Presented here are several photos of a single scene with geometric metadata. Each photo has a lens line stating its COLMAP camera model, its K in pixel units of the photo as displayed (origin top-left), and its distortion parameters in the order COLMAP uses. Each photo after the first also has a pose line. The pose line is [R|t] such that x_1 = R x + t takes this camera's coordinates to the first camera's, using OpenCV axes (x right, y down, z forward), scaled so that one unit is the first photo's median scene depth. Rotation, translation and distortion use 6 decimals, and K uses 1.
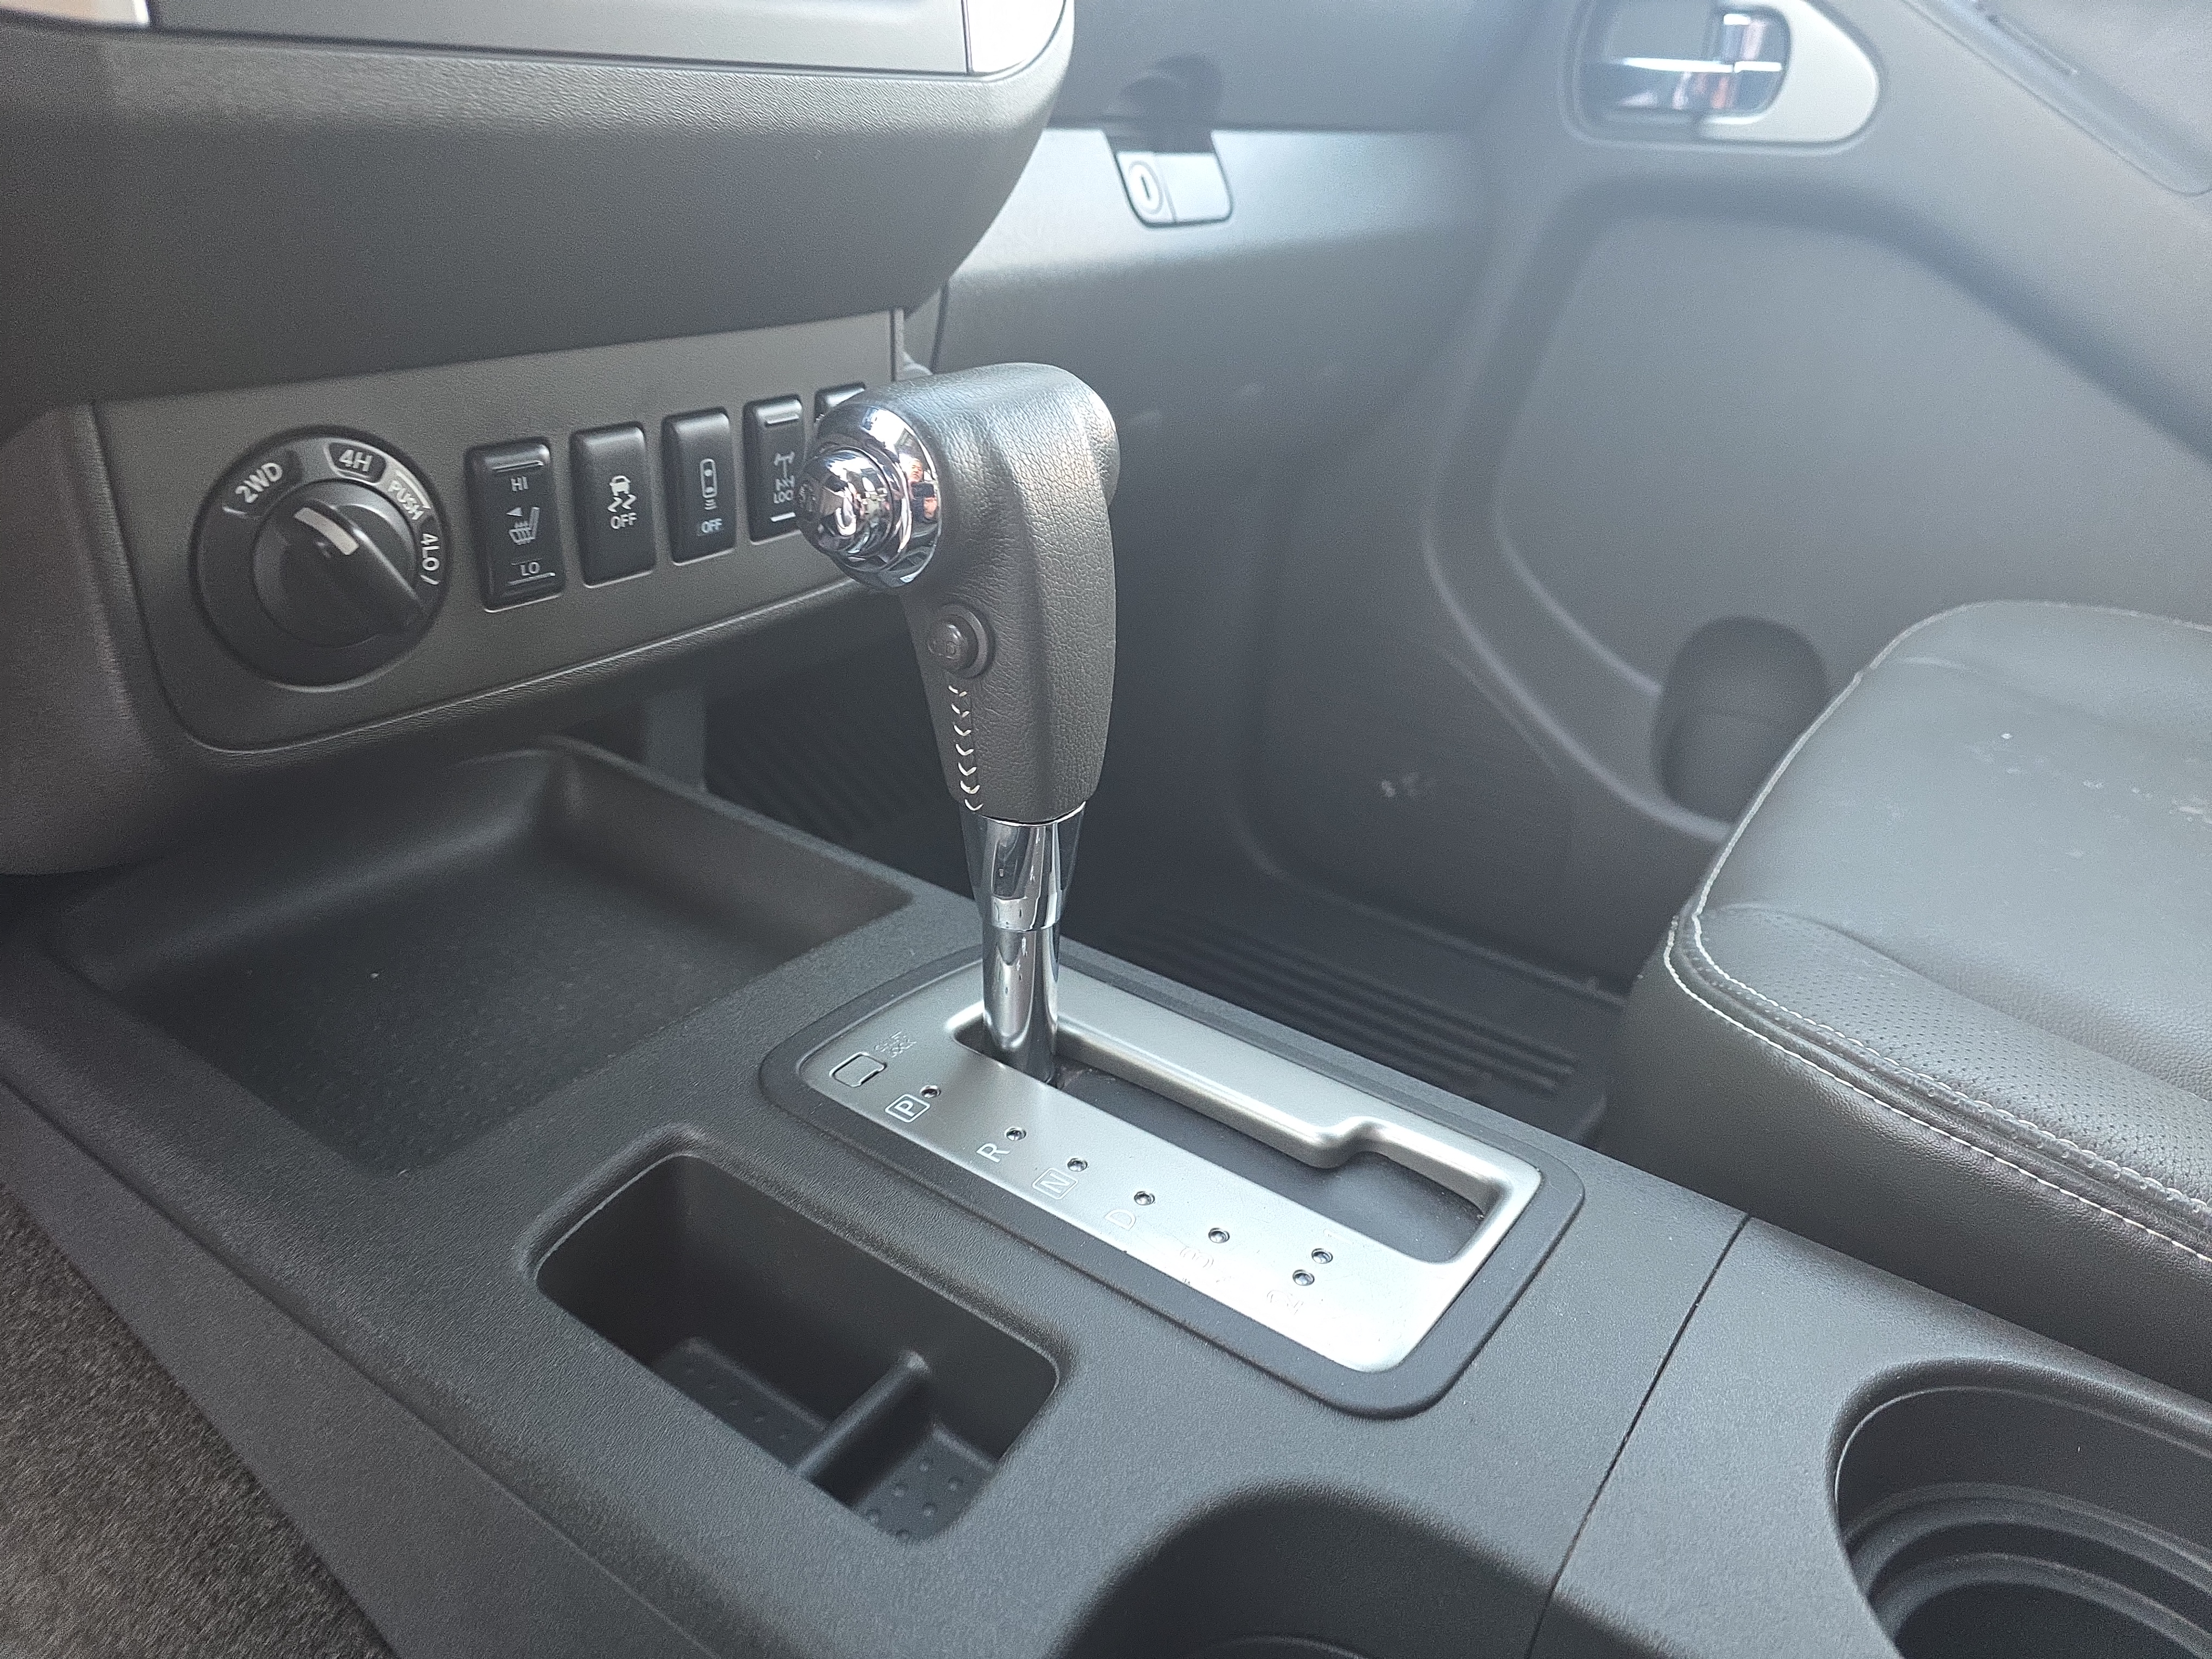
lens RADIAL K [[1525.0, 0, 1106.0], [0, 1525.0, 829.5], [0, 0, 1]] dist [0.031844, -0.045231]
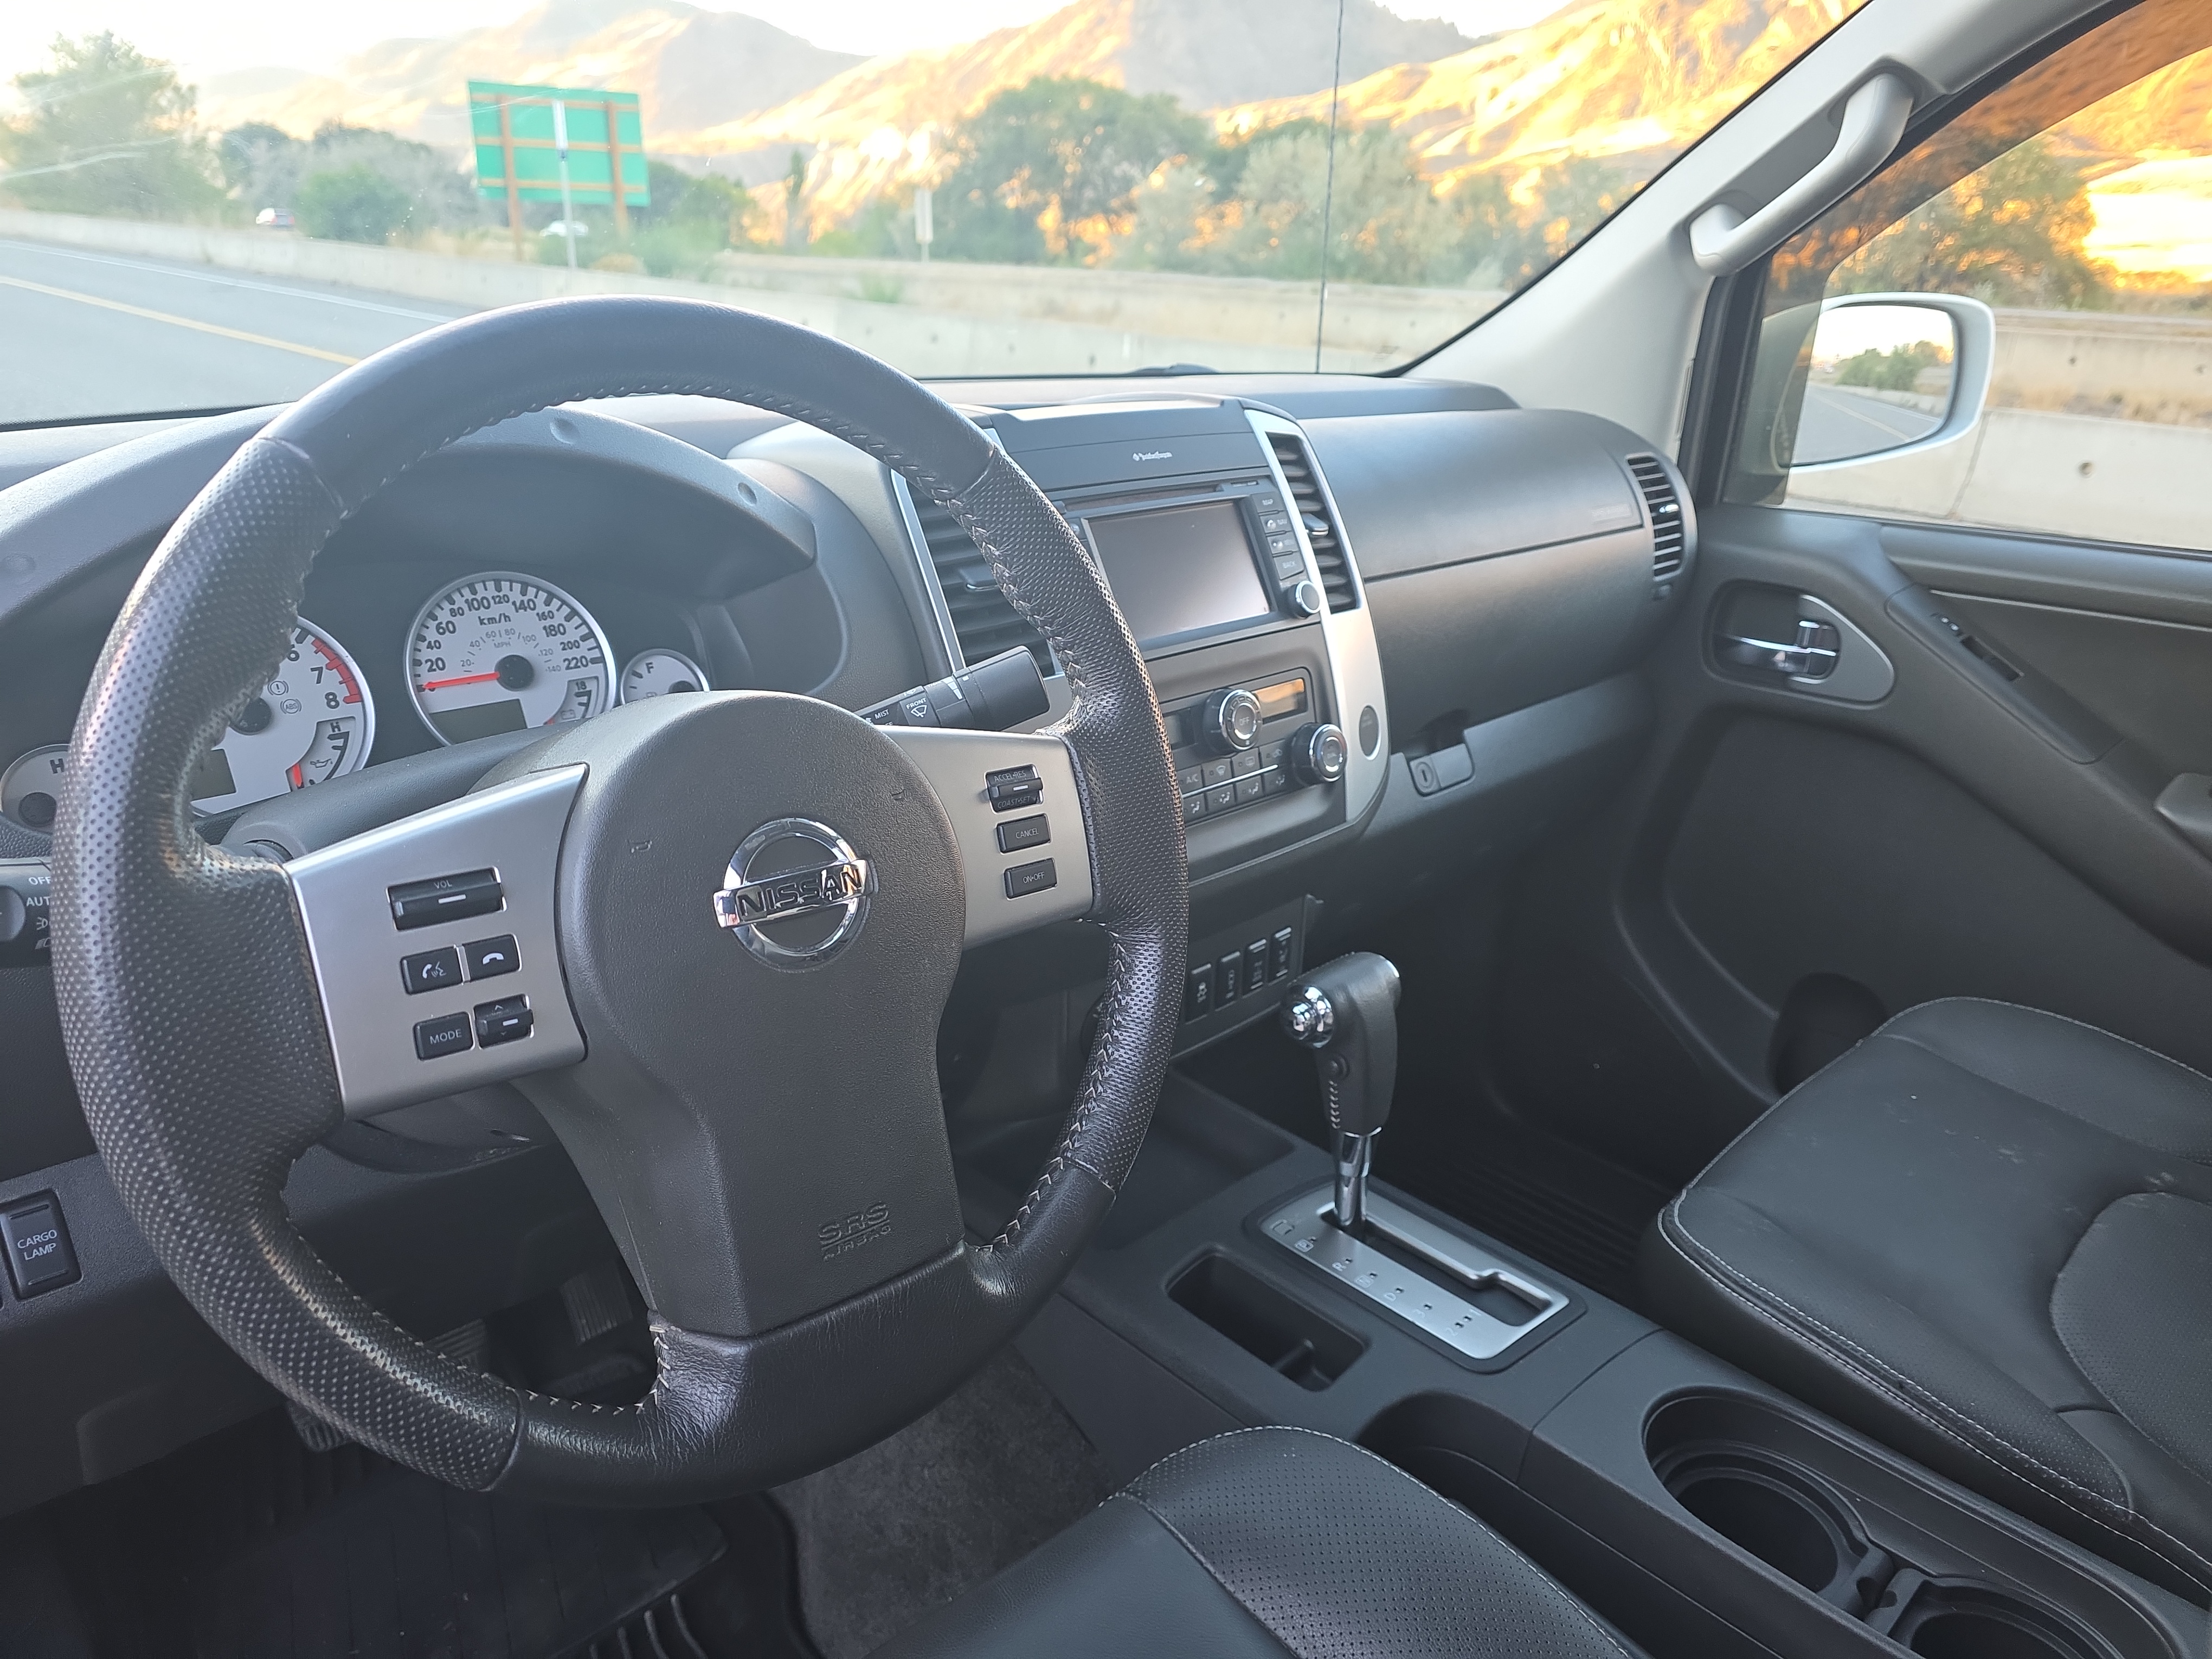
lens RADIAL K [[1491.9, 0, 1083.8], [0, 1491.9, 834.5], [0, 0, 1]] dist [0.052549, -0.069731]
pose [[0.978349, 0.043064, -0.202430, -0.015171], [-0.063809, 0.993228, -0.097094, -0.235714], [0.196878, 0.107909, 0.974471, -1.609106]]
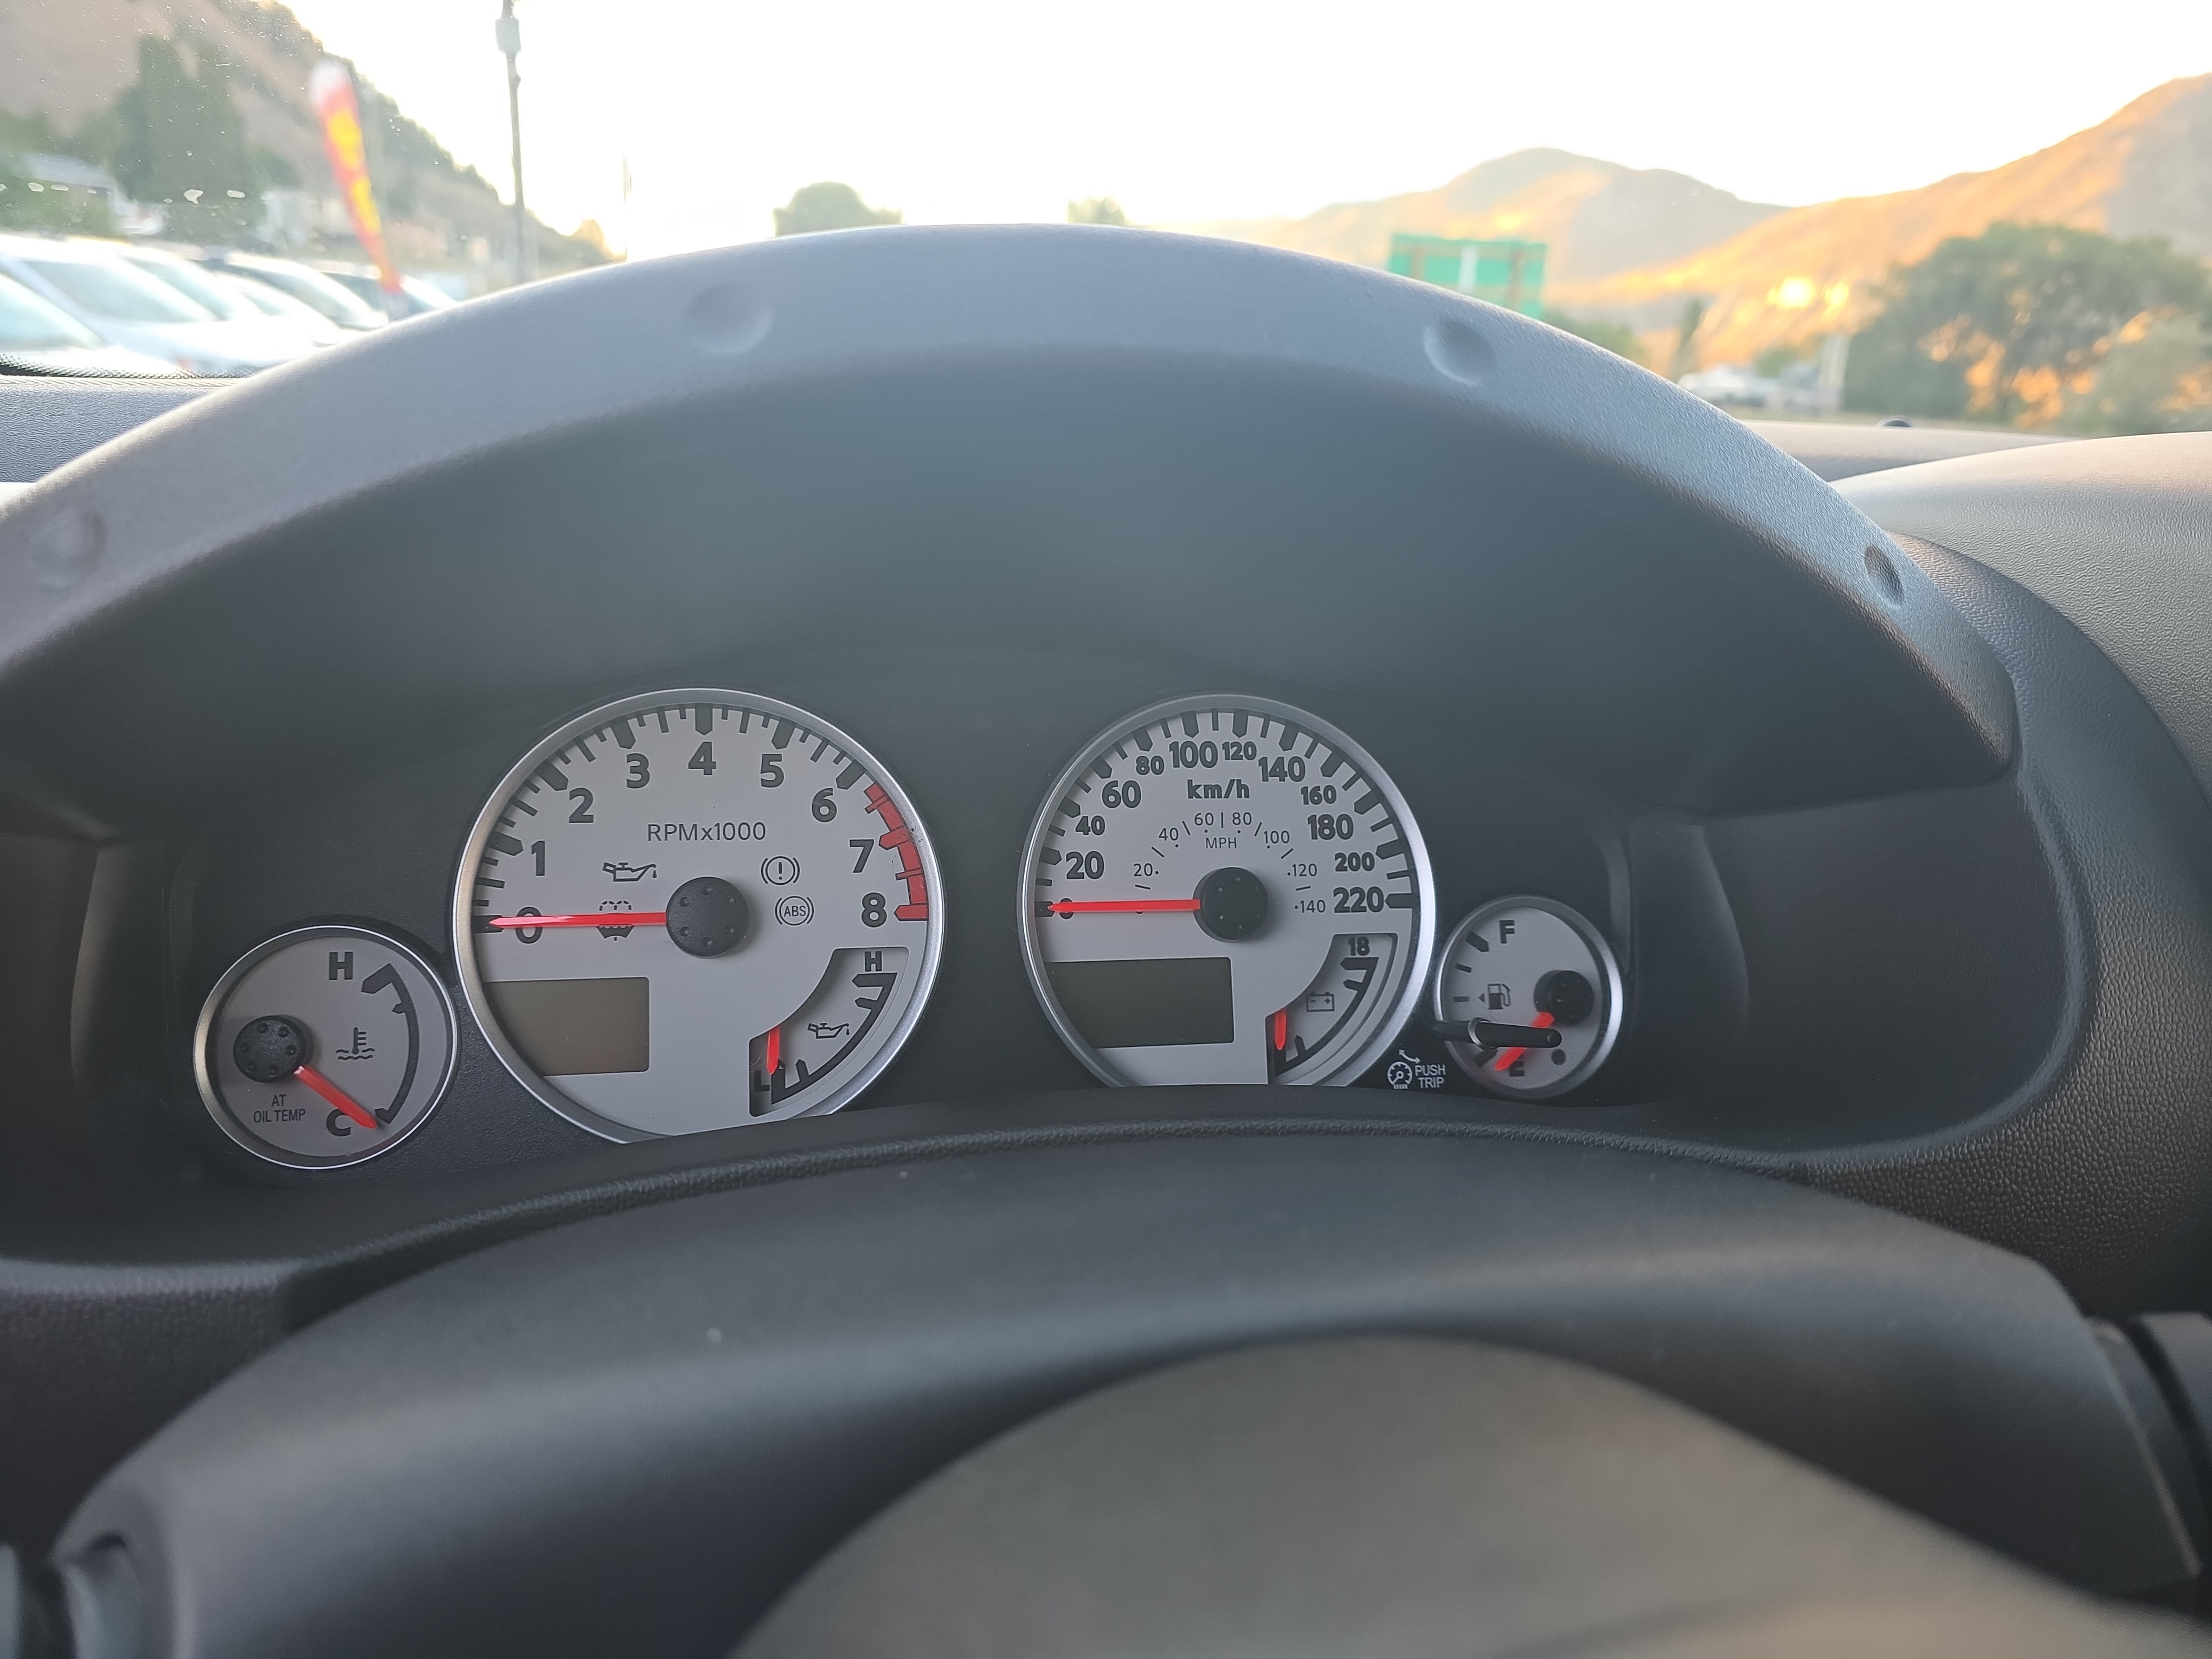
lens RADIAL K [[1525.0, 0, 1106.0], [0, 1525.0, 829.5], [0, 0, 1]] dist [0.031844, -0.045231]
pose [[0.746919, 0.180088, -0.640063, -0.681164], [-0.308860, 0.946438, -0.094134, -0.554773], [0.588828, 0.268001, 0.762534, -0.531531]]
